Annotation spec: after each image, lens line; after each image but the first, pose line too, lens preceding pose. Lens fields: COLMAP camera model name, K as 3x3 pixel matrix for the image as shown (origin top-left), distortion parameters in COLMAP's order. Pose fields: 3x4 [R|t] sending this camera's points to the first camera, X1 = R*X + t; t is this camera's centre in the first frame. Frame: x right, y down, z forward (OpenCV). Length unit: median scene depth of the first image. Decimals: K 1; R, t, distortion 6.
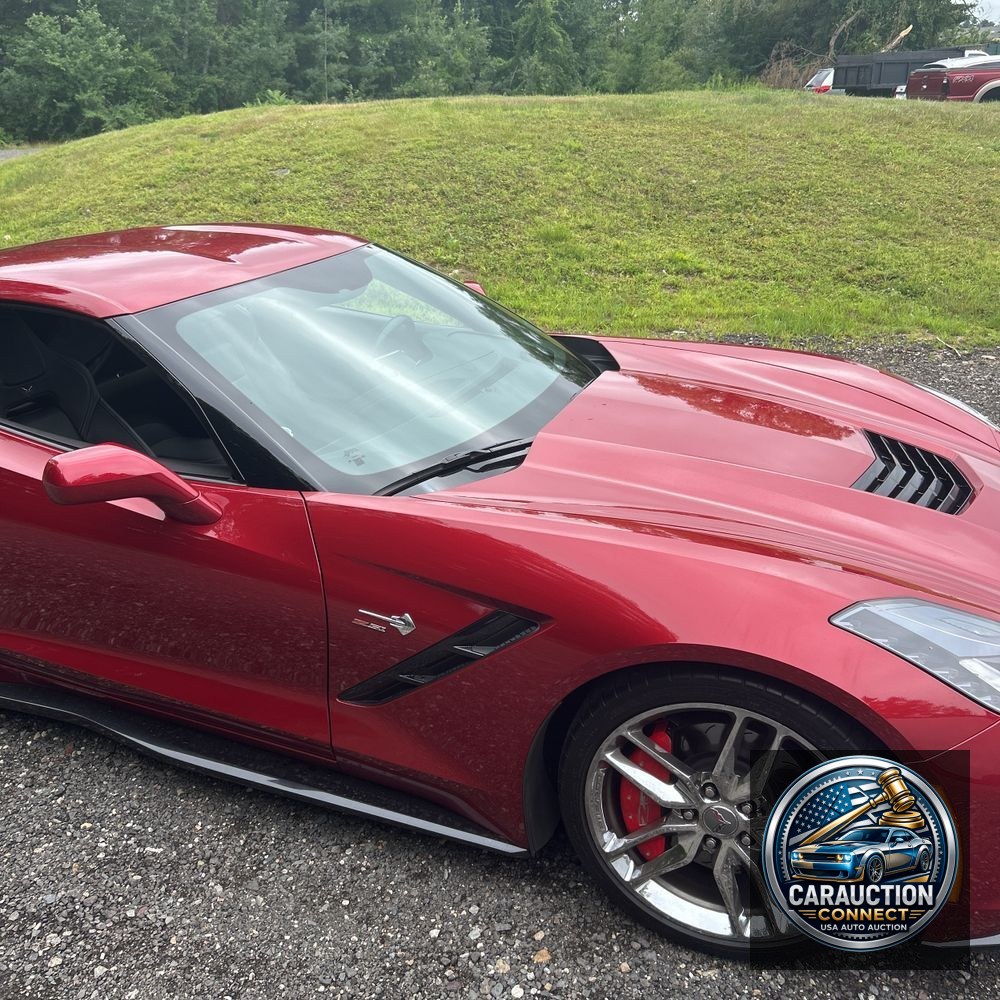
lens RADIAL K [[1012.2, 0, 493.5], [0, 1012.2, 498.5], [0, 0, 1]] dist [0.015349, 0.000000]
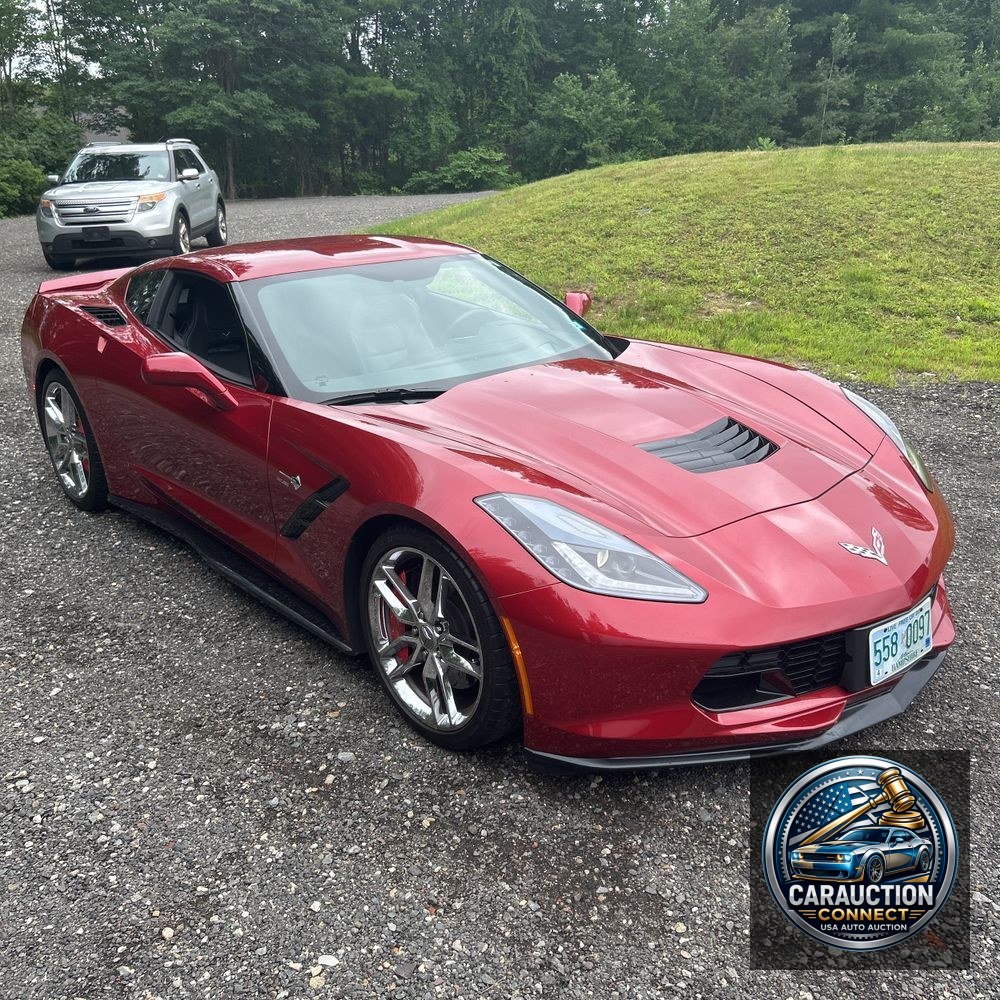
lens RADIAL K [[1012.2, 0, 510.2], [0, 1012.2, 502.5], [0, 0, 1]] dist [0.015349, 0.000000]
pose [[0.892839, 0.148463, -0.425204, 0.042897], [-0.164173, 0.986432, -0.000308, 0.005023], [0.419389, 0.070082, 0.905098, -0.012934]]
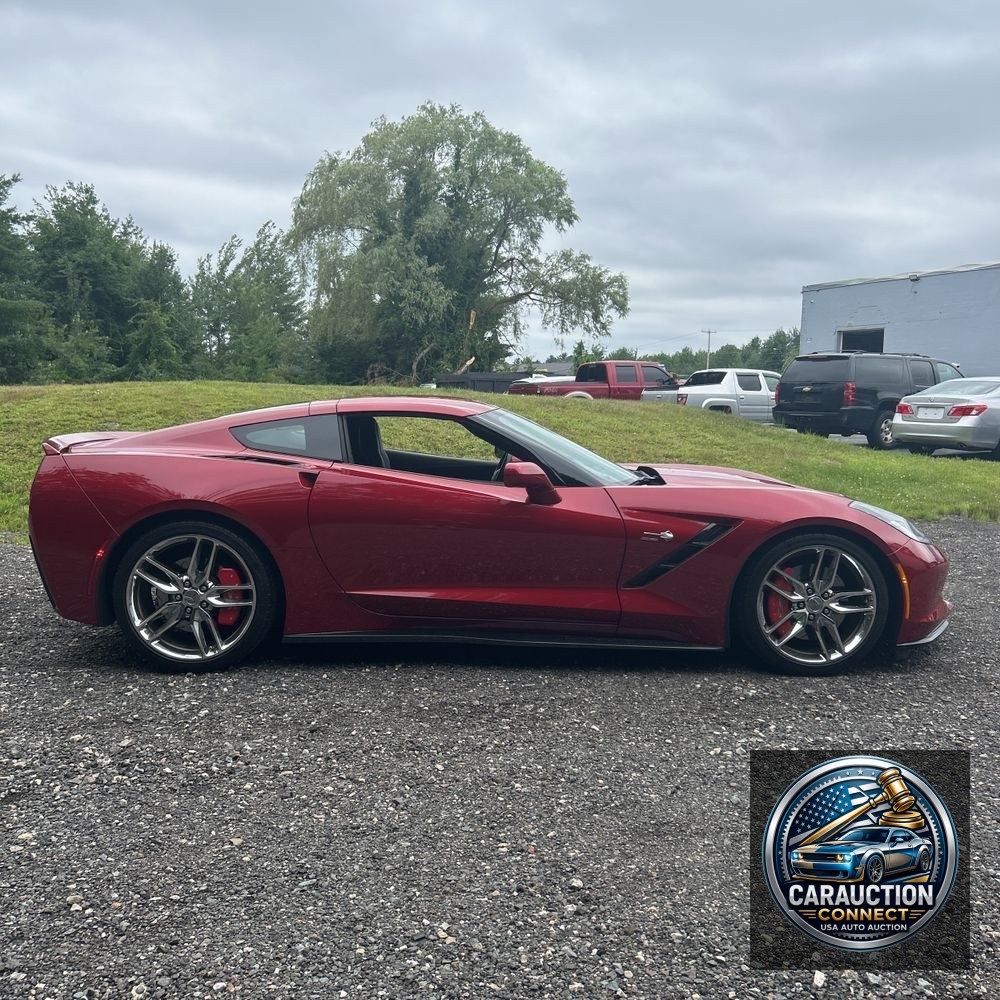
lens RADIAL K [[1012.2, 0, 499.1], [0, 1012.2, 505.1], [0, 0, 1]] dist [0.015349, 0.000000]
pose [[0.915179, -0.010160, 0.402919, -0.063377], [0.123955, 0.958326, -0.257383, 0.028215], [-0.383513, 0.285495, 0.878300, -0.037960]]
